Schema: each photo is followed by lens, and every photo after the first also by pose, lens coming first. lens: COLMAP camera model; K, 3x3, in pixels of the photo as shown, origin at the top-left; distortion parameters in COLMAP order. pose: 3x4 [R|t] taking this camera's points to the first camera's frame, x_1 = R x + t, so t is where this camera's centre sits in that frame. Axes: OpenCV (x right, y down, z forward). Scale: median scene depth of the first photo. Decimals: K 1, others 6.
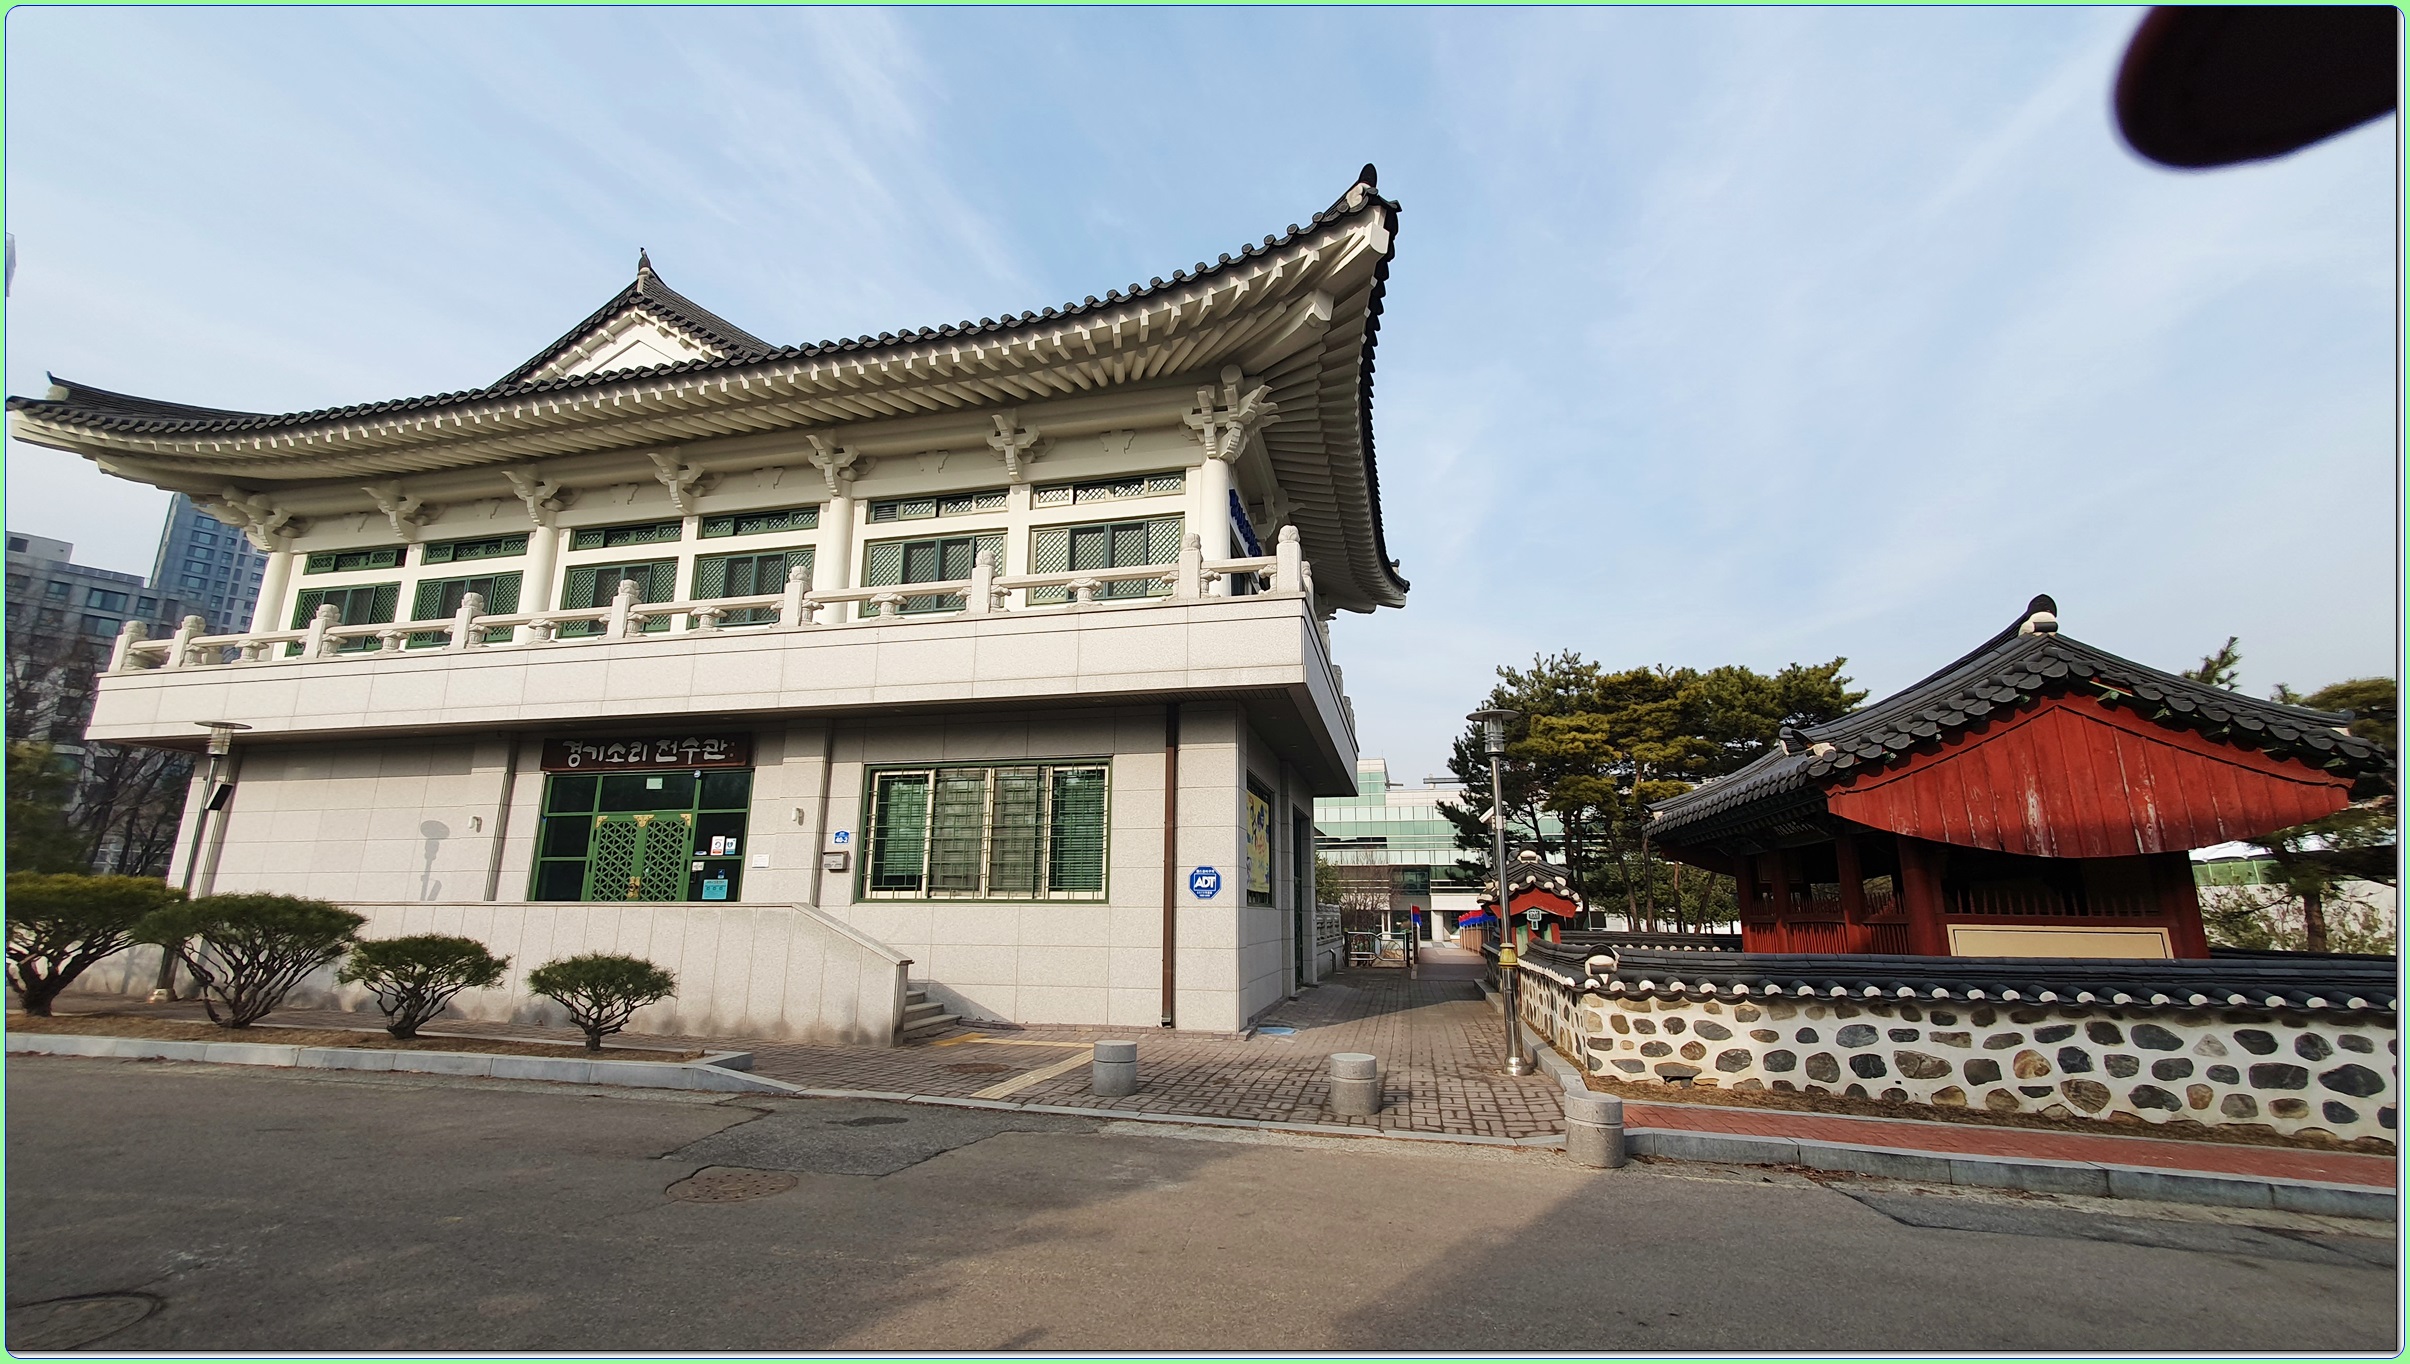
lens RADIAL K [[926.1, 0, 1210.9], [0, 926.1, 705.6], [0, 0, 1]] dist [0.012374, -0.002947]
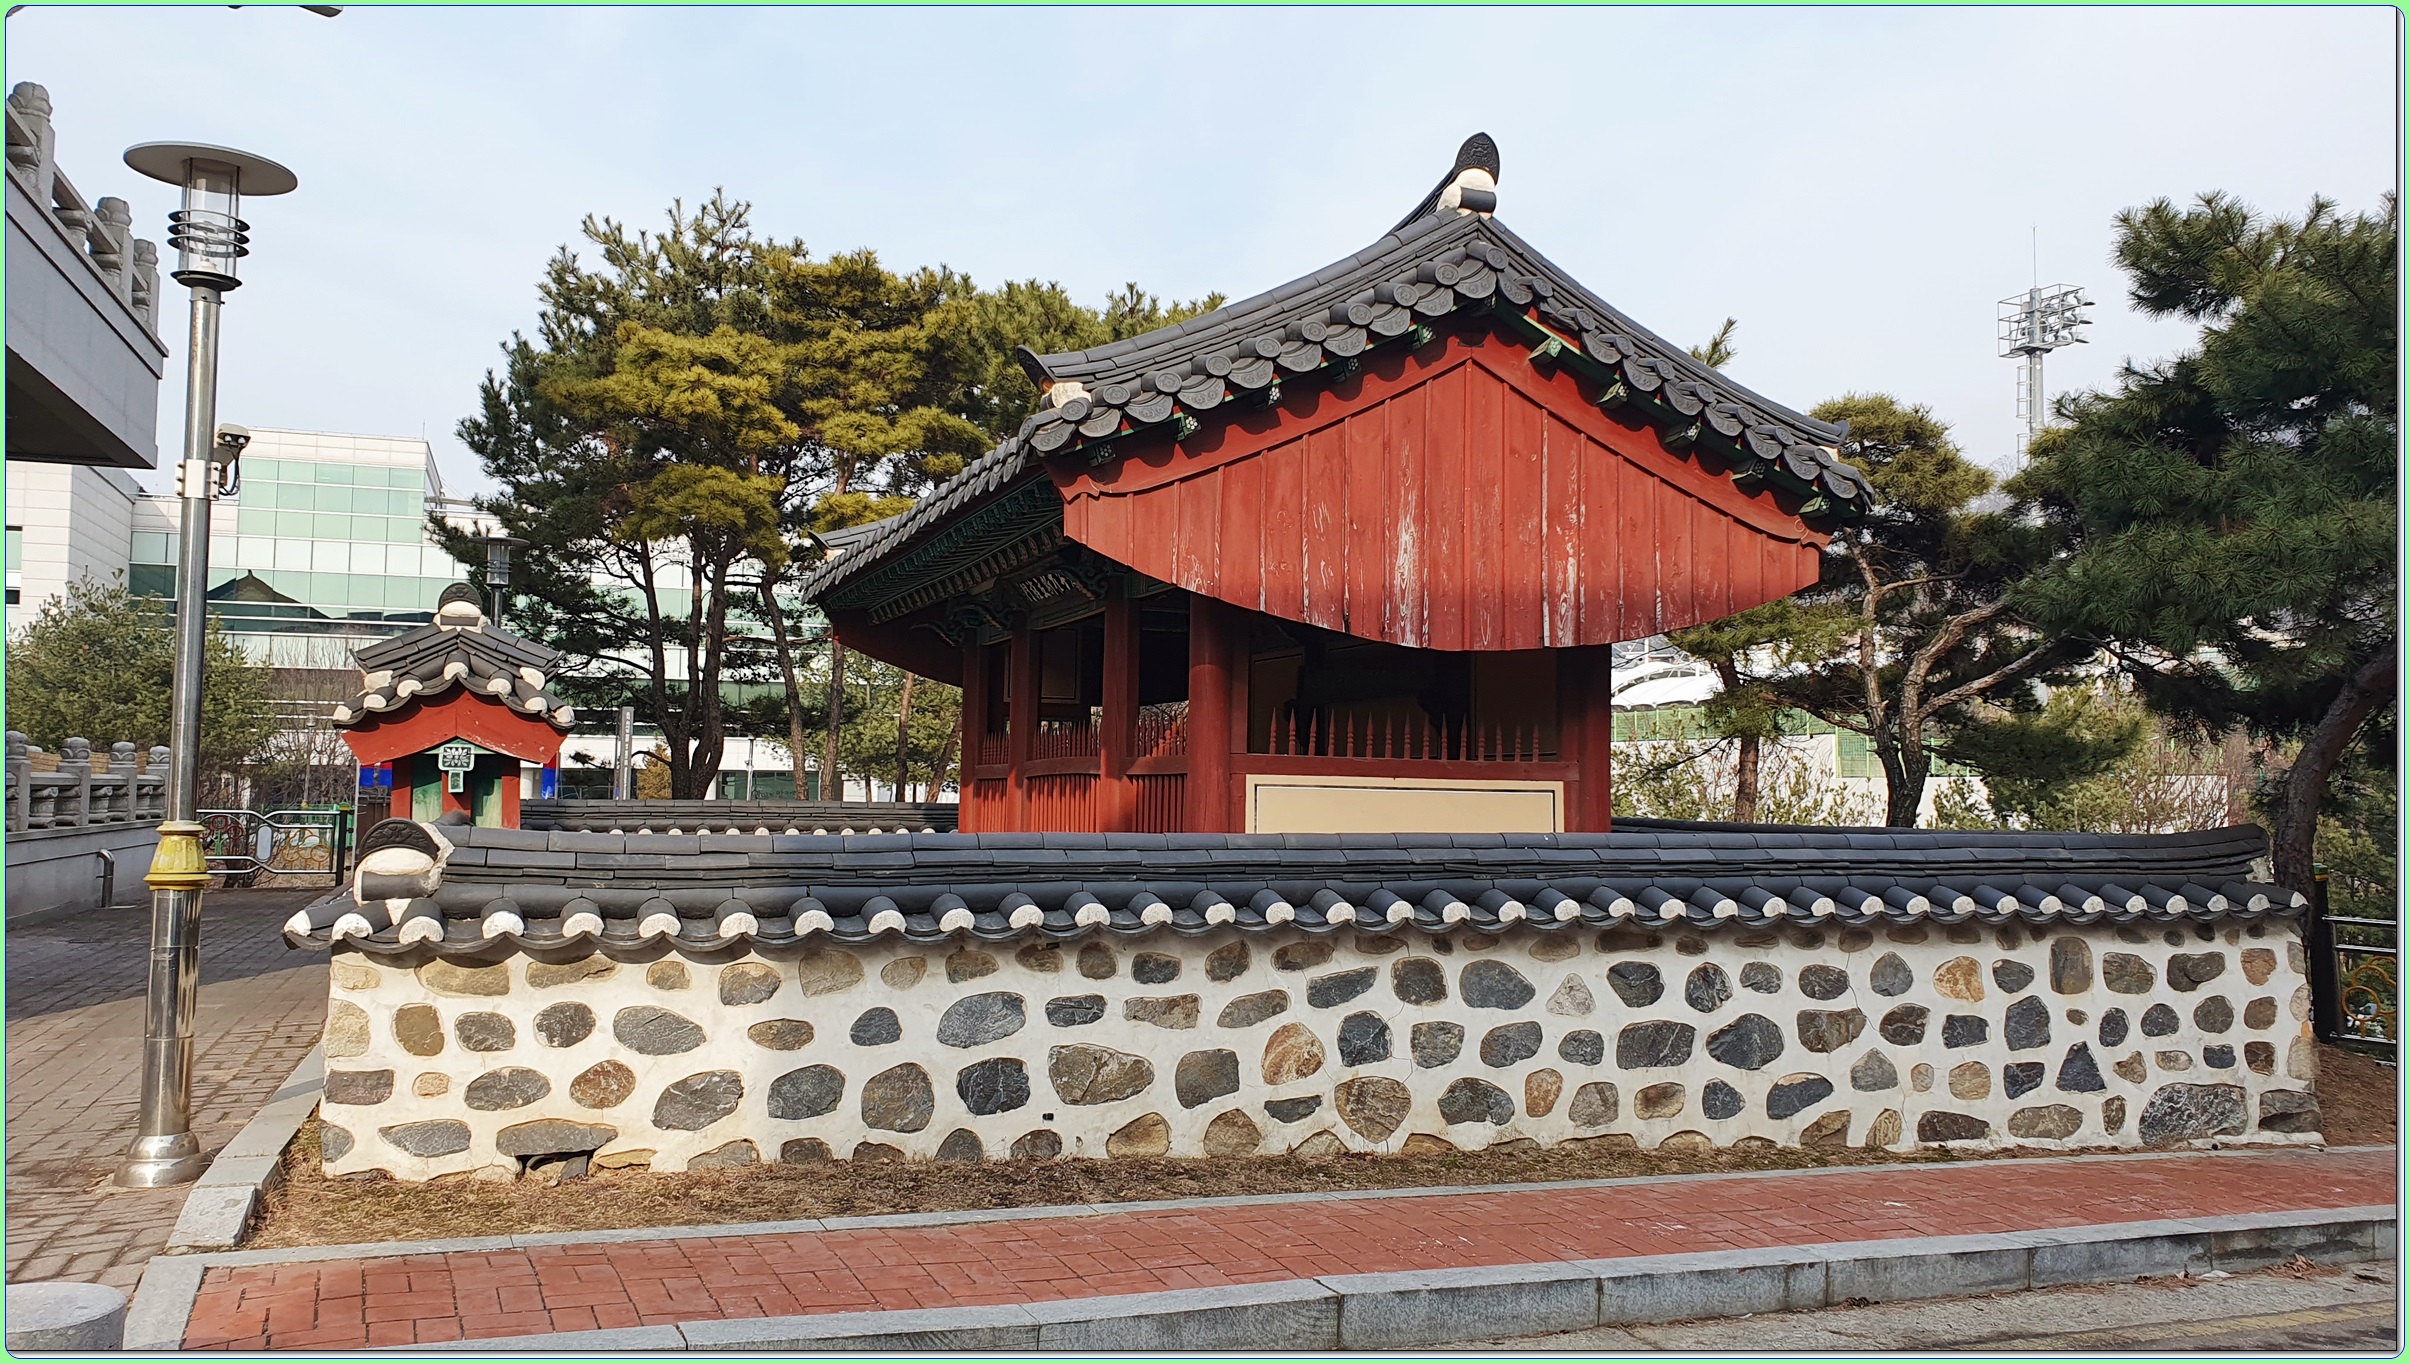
lens RADIAL K [[1832.7, 0, 1192.2], [0, 1832.7, 645.1], [0, 0, 1]] dist [0.041538, -0.046004]
pose [[0.846315, 0.043889, 0.530871, 0.259406], [-0.122689, 0.985866, 0.114086, 0.061533], [-0.518361, -0.161685, 0.839738, 0.216981]]
